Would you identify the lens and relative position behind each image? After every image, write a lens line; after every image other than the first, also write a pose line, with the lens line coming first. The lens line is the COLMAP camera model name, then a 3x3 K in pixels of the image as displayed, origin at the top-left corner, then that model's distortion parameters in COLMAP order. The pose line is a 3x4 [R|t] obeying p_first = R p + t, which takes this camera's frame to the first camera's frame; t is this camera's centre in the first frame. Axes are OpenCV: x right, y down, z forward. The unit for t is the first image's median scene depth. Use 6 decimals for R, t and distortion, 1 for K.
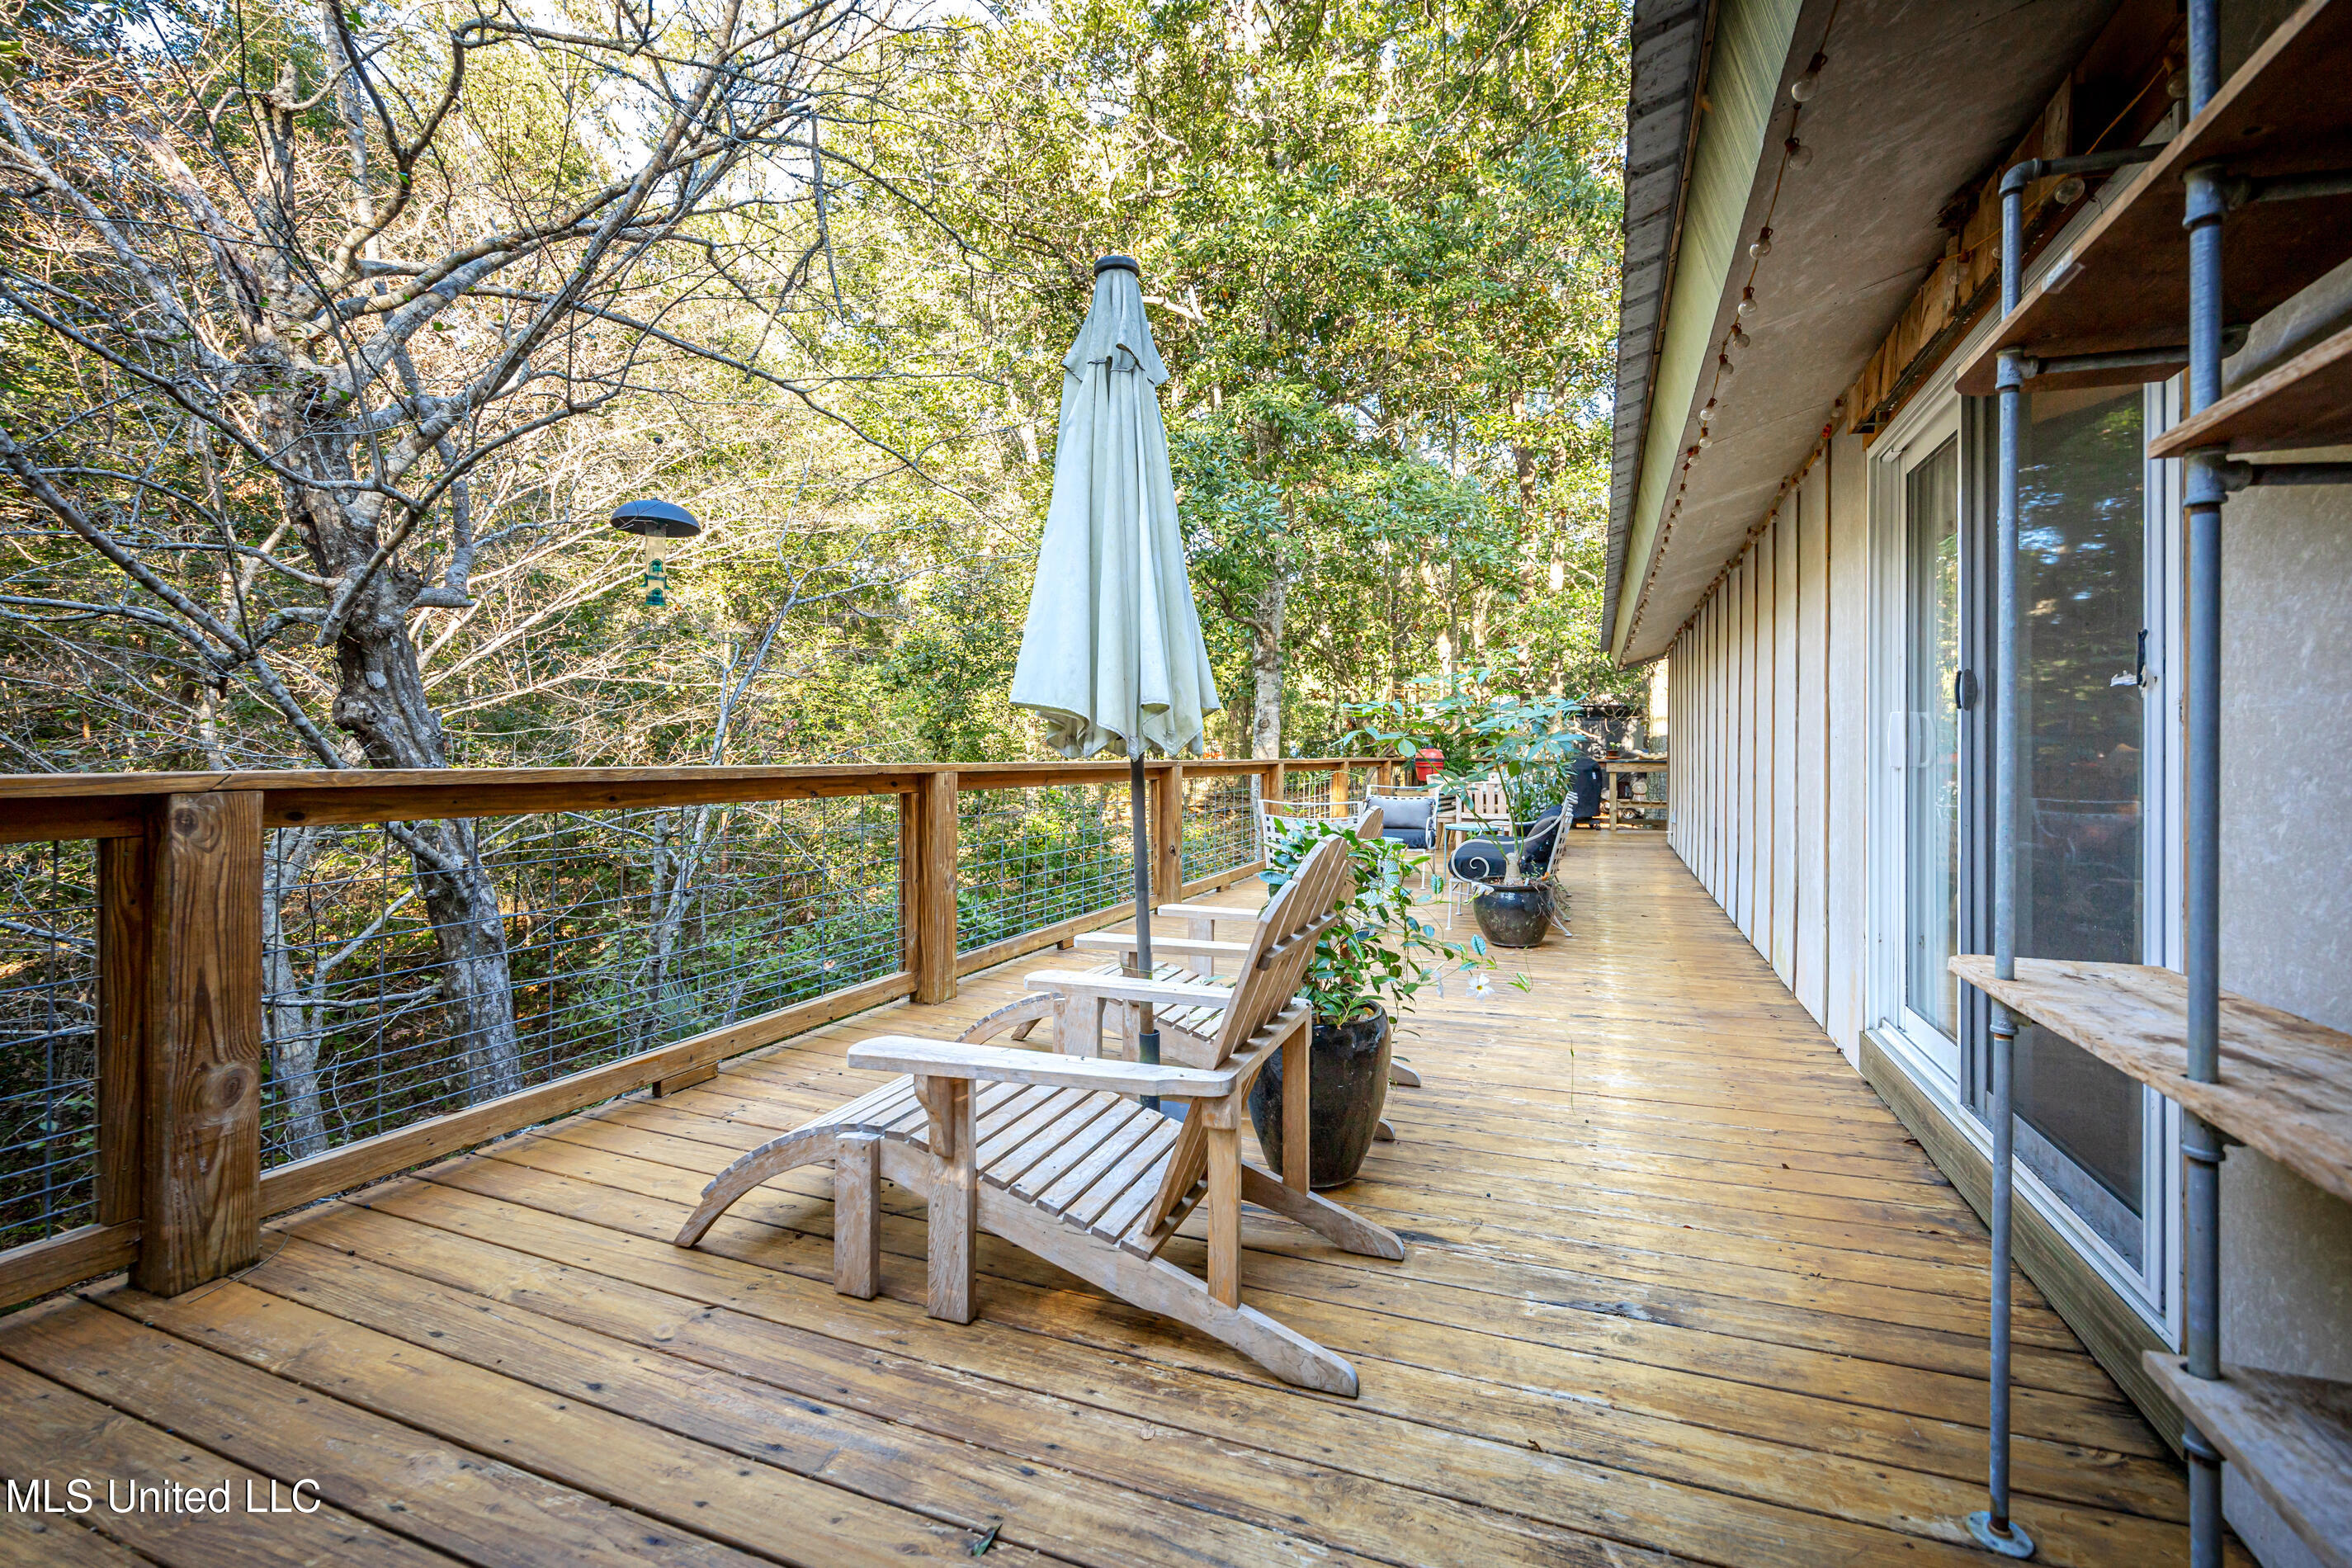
lens RADIAL K [[957.6, 0, 1238.6], [0, 957.6, 757.9], [0, 0, 1]] dist [0.000723, 0.000181]
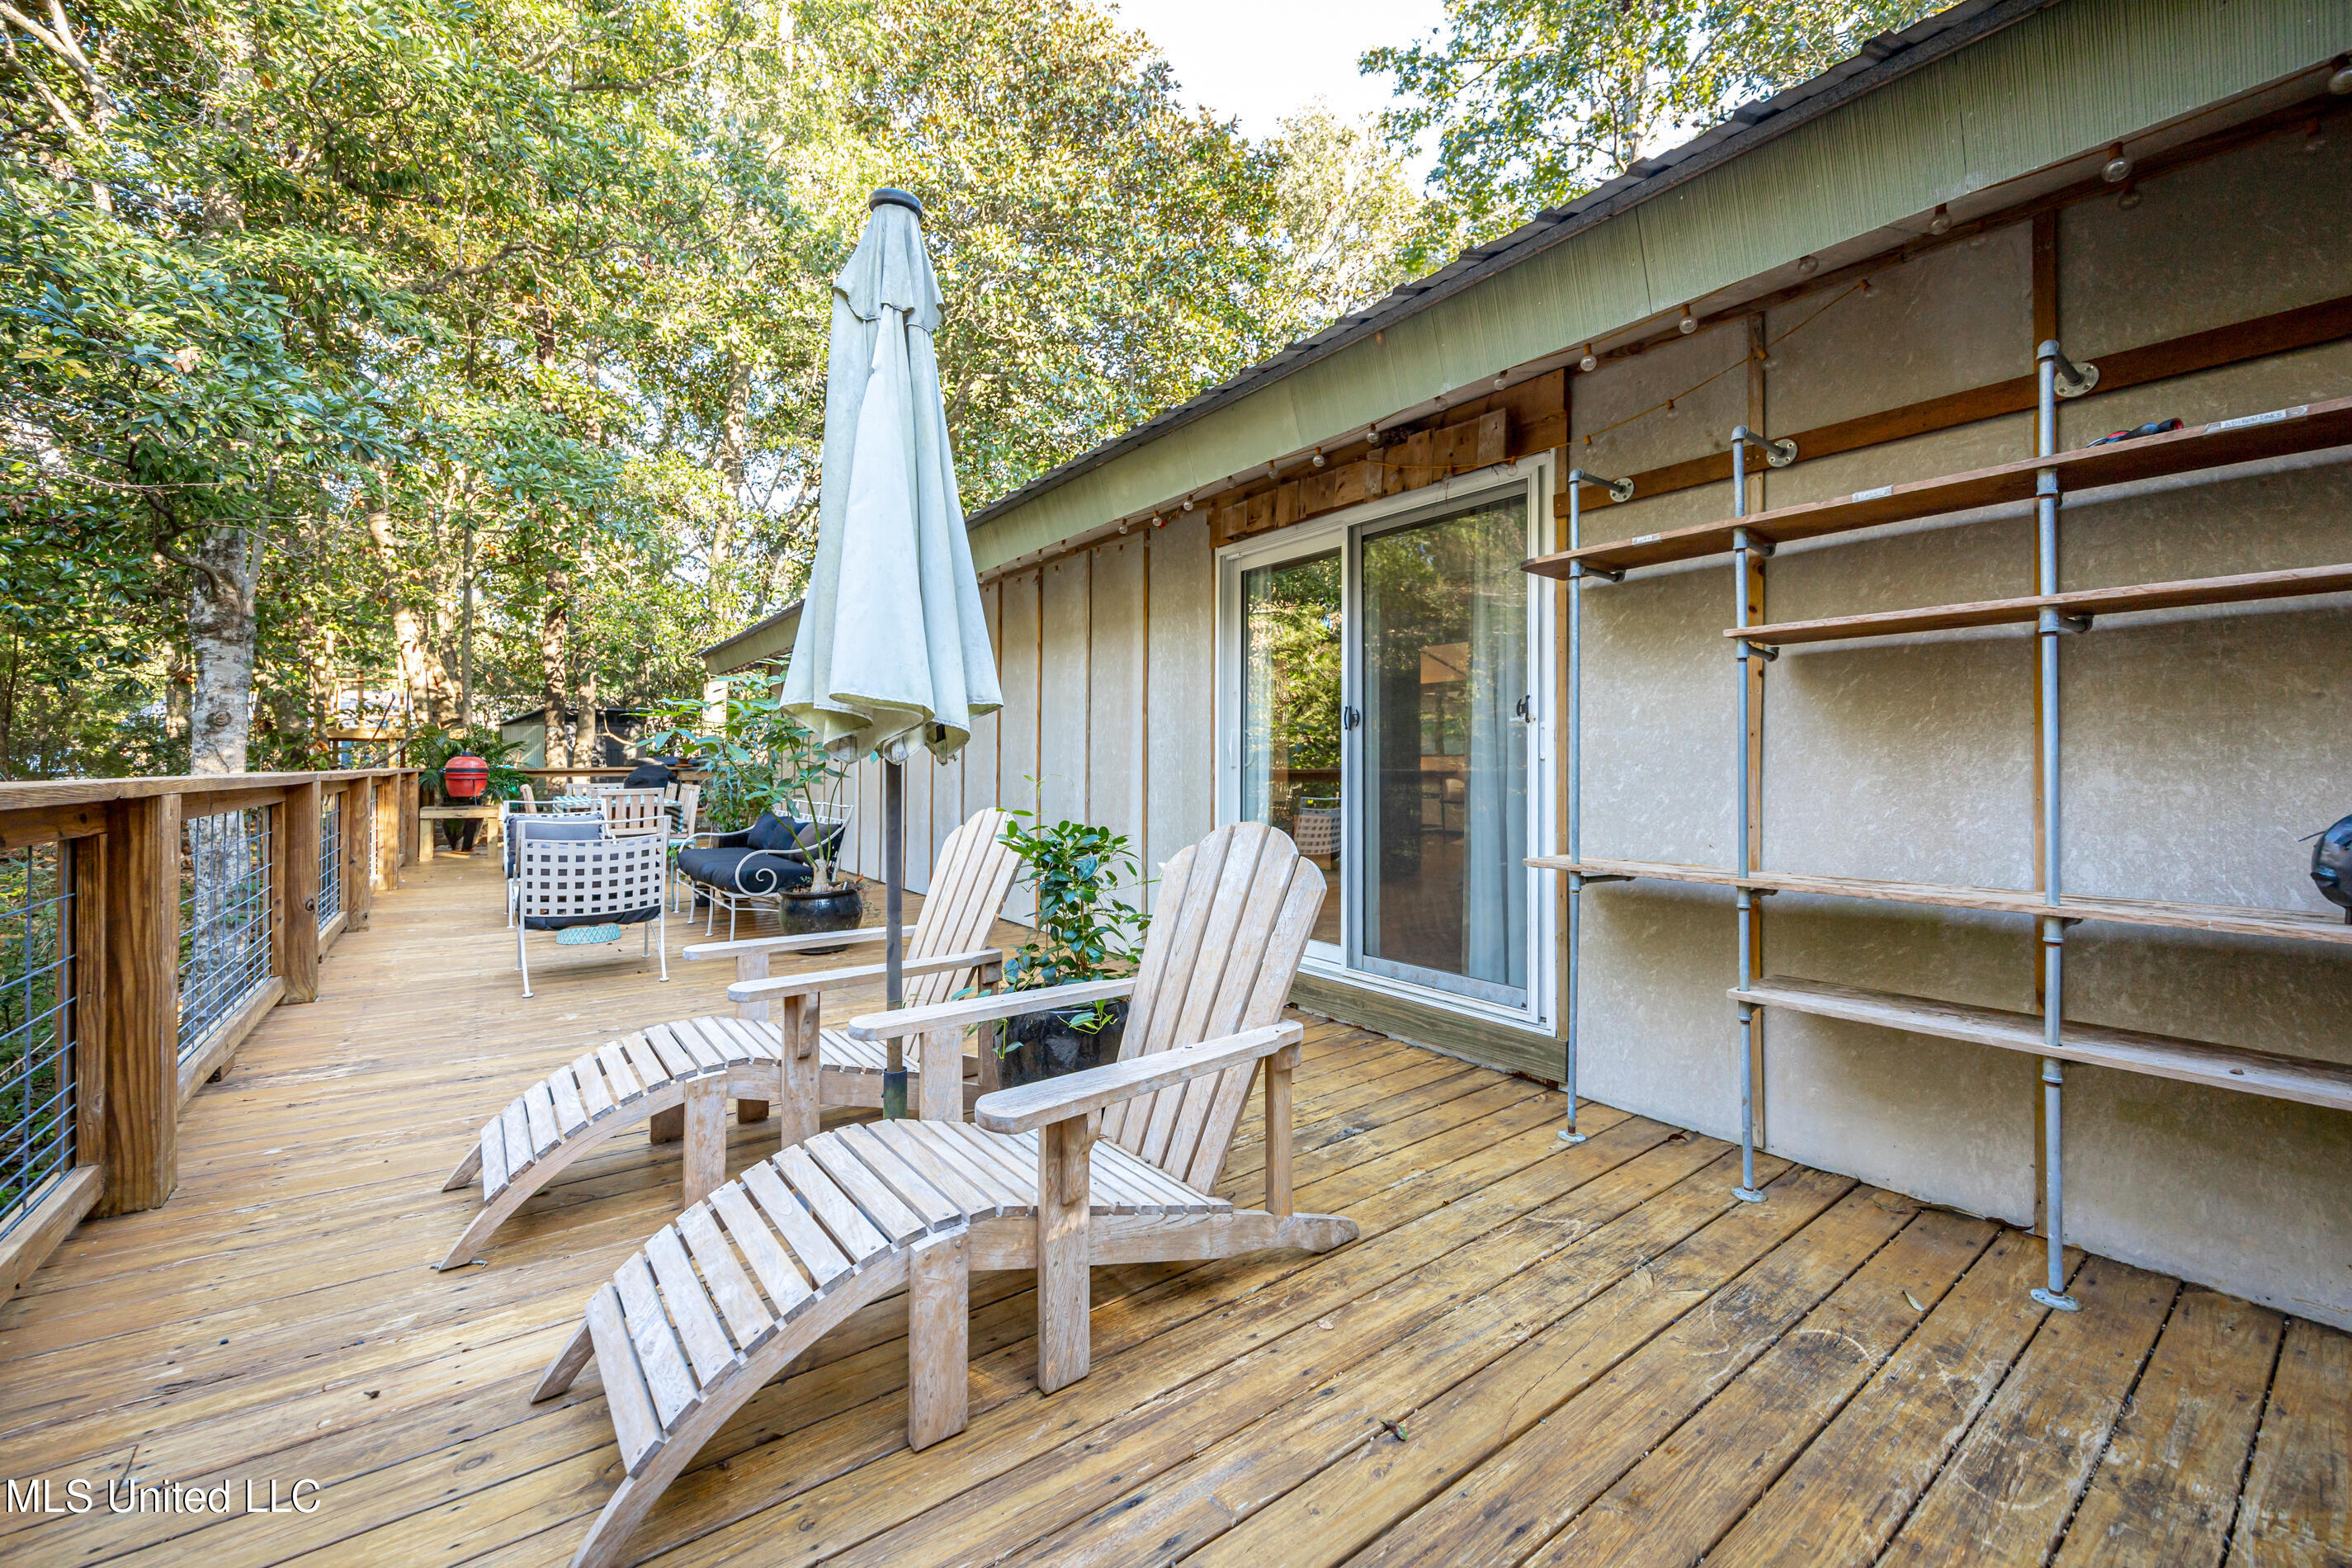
lens RADIAL K [[957.6, 0, 1167.9], [0, 957.6, 764.5], [0, 0, 1]] dist [0.000723, 0.000181]
pose [[0.552622, -0.007085, 0.833402, -1.071415], [0.008697, 0.999958, 0.002734, 0.002434], [-0.833387, 0.005737, 0.552660, 0.451801]]
